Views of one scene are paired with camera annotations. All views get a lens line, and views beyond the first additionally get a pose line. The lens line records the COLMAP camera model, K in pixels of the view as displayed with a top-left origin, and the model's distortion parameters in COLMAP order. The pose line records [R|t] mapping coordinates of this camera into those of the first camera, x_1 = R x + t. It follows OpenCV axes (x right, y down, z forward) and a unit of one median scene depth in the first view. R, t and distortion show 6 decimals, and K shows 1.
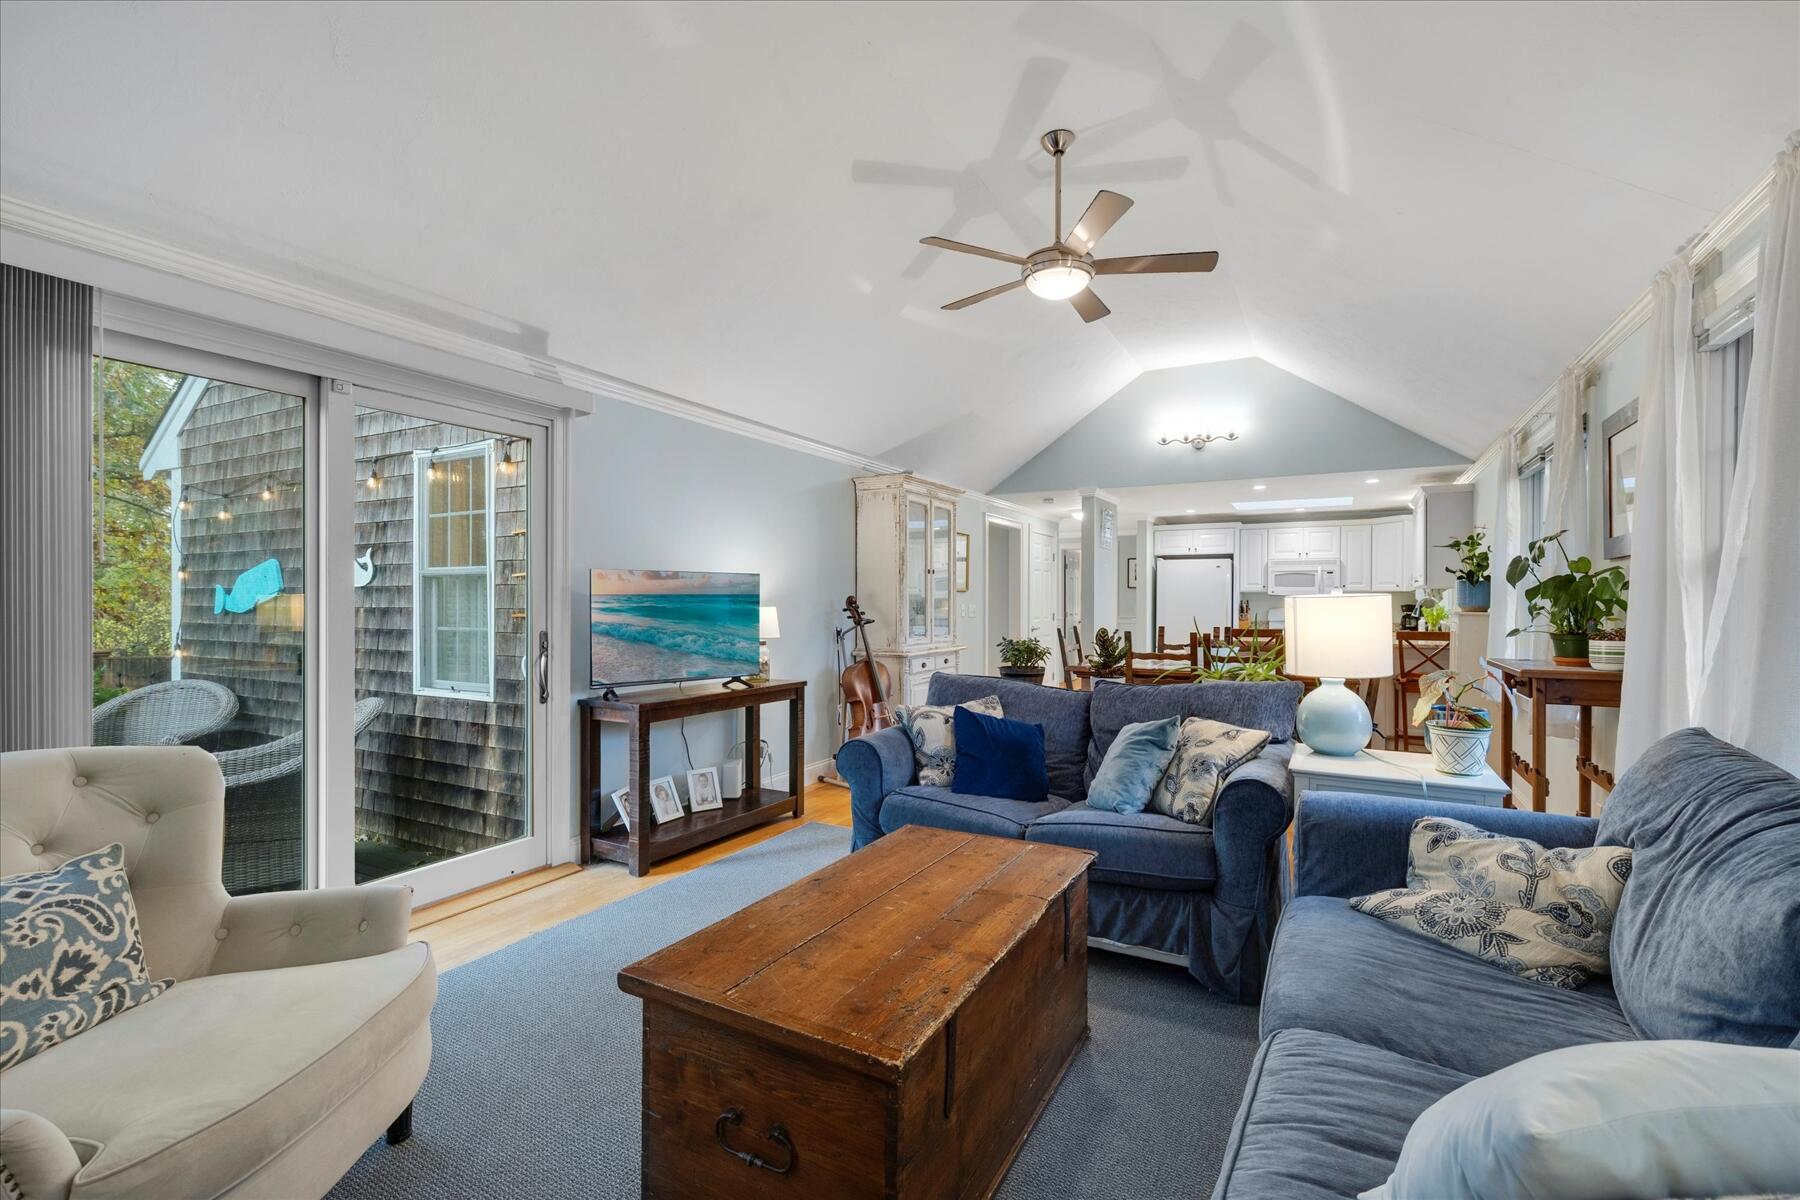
lens RADIAL K [[805.8, 0, 899.1], [0, 805.8, 608.6], [0, 0, 1]] dist [0.005467, -0.000857]
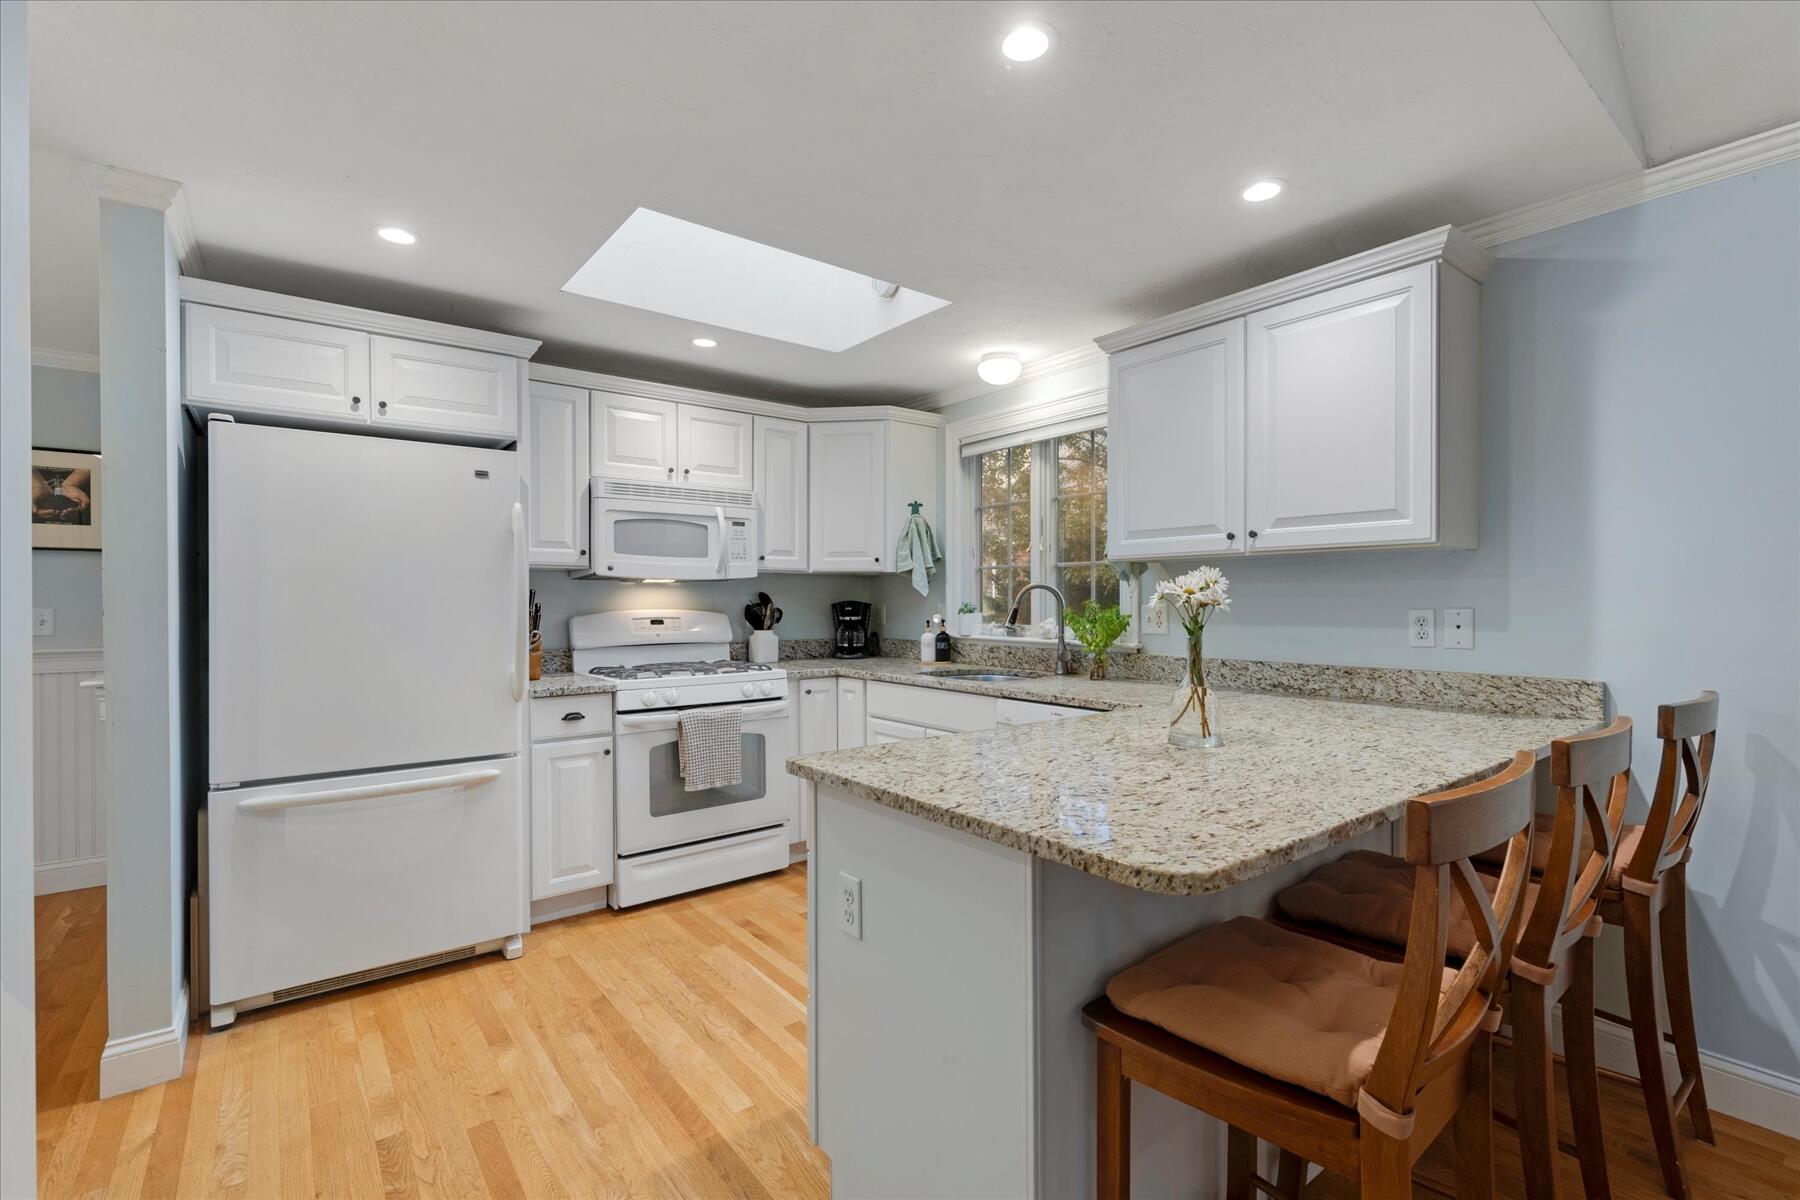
lens RADIAL K [[805.8, 0, 901.9], [0, 805.8, 602.6], [0, 0, 1]] dist [0.005467, -0.000857]
pose [[0.404747, -0.009716, 0.914377, 0.192070], [0.010875, 0.999924, 0.005811, -0.006215], [-0.914364, 0.007592, 0.404822, 0.748957]]
